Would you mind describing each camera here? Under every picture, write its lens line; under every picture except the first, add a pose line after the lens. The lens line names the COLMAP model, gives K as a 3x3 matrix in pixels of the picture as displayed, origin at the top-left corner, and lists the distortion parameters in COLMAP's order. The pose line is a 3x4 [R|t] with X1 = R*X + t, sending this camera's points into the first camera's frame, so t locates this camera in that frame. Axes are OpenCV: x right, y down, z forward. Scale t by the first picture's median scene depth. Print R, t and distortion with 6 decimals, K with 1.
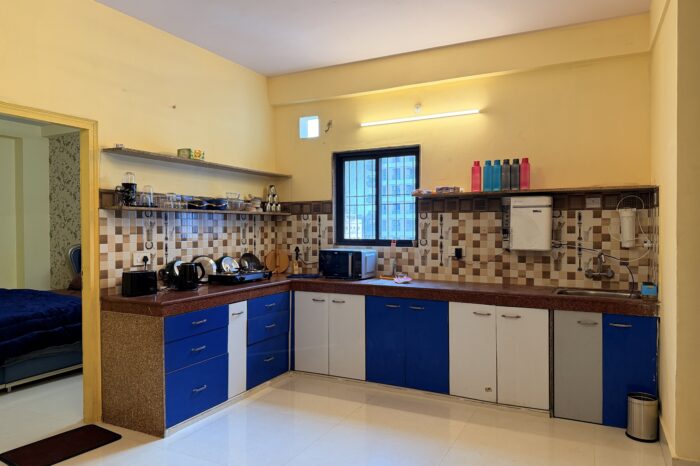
lens RADIAL K [[483.0, 0, 350.0], [0, 483.0, 233.0], [0, 0, 1]] dist [-0.000219, -0.001487]
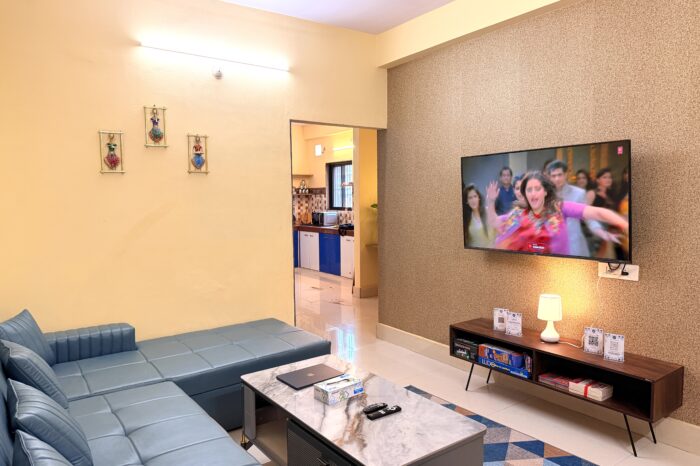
lens RADIAL K [[483.0, 0, 350.0], [0, 483.0, 233.0], [0, 0, 1]] dist [-0.000219, -0.001487]
pose [[0.891988, 0.028171, -0.451180, 0.945668], [-0.000696, 0.998141, 0.060946, -0.001568], [0.452058, -0.054049, 0.890349, -0.729707]]
